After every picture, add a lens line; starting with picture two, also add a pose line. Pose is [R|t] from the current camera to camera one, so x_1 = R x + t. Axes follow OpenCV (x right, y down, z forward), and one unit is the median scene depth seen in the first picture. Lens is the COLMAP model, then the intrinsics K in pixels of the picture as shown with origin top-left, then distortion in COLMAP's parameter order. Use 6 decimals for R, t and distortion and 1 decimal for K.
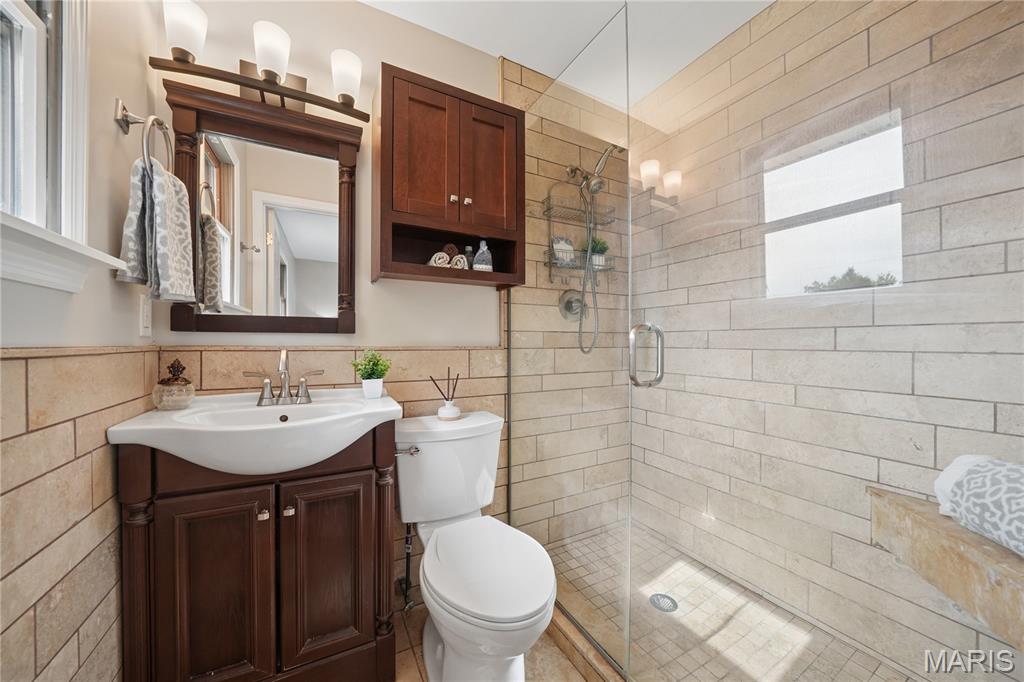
lens RADIAL K [[362.0, 0, 514.8], [0, 362.0, 342.0], [0, 0, 1]] dist [-0.003460, 0.000224]
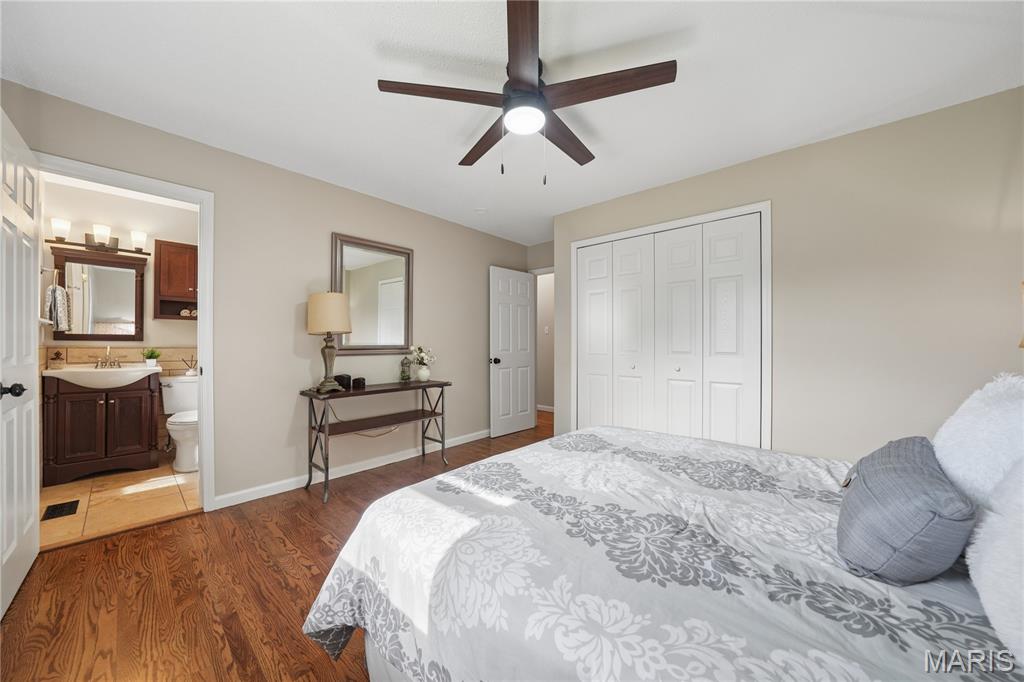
lens RADIAL K [[362.0, 0, 508.2], [0, 362.0, 344.6], [0, 0, 1]] dist [-0.003460, 0.000224]
pose [[0.948863, 0.003991, 0.315664, 1.260583], [-0.004877, 0.999986, 0.002017, -0.018662], [-0.315652, -0.003453, 0.948869, -2.338808]]
